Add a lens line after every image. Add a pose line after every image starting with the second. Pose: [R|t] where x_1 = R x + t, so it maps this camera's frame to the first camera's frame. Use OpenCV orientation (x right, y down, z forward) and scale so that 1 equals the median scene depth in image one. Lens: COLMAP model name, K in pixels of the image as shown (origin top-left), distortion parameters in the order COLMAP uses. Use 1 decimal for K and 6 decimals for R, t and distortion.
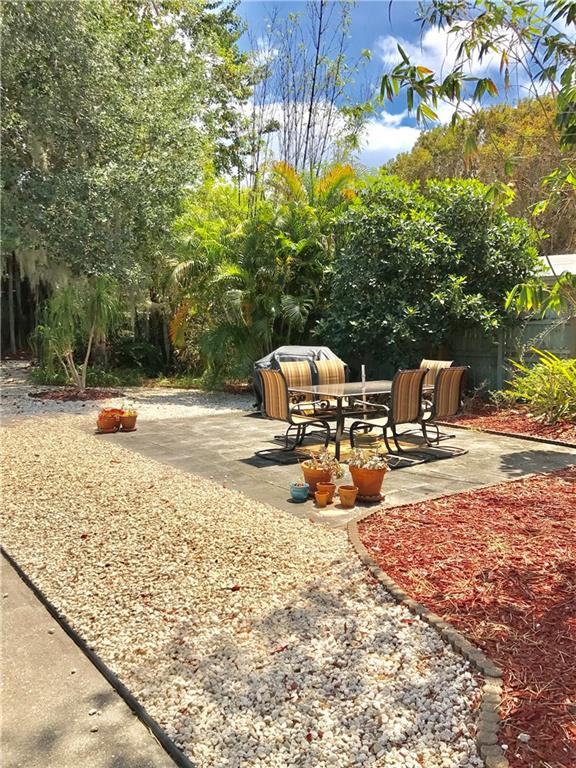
lens RADIAL K [[634.1, 0, 290.8], [0, 634.1, 377.9], [0, 0, 1]] dist [0.034429, -0.032067]
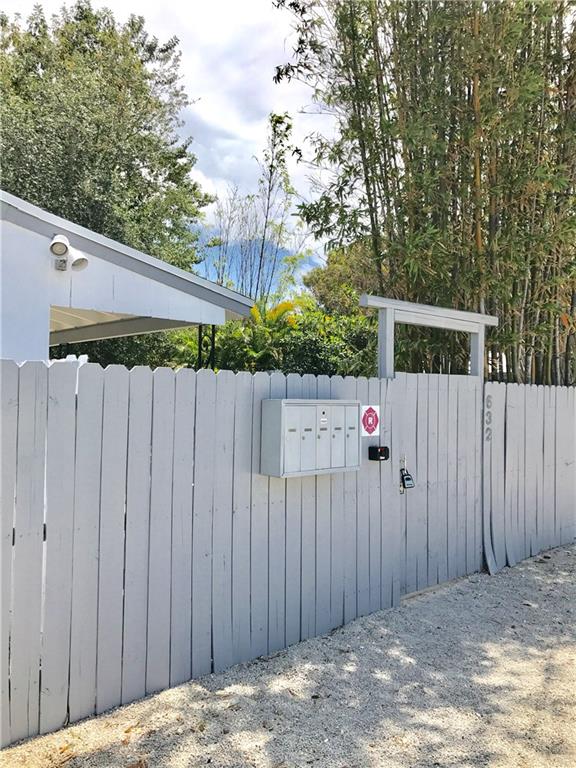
lens RADIAL K [[634.1, 0, 291.1], [0, 634.1, 387.2], [0, 0, 1]] dist [0.034429, -0.032067]
pose [[0.992142, 0.006833, 0.124931, -0.114071], [0.004952, 0.995580, -0.093783, 0.014933], [-0.125020, 0.093664, 0.987723, -0.584619]]
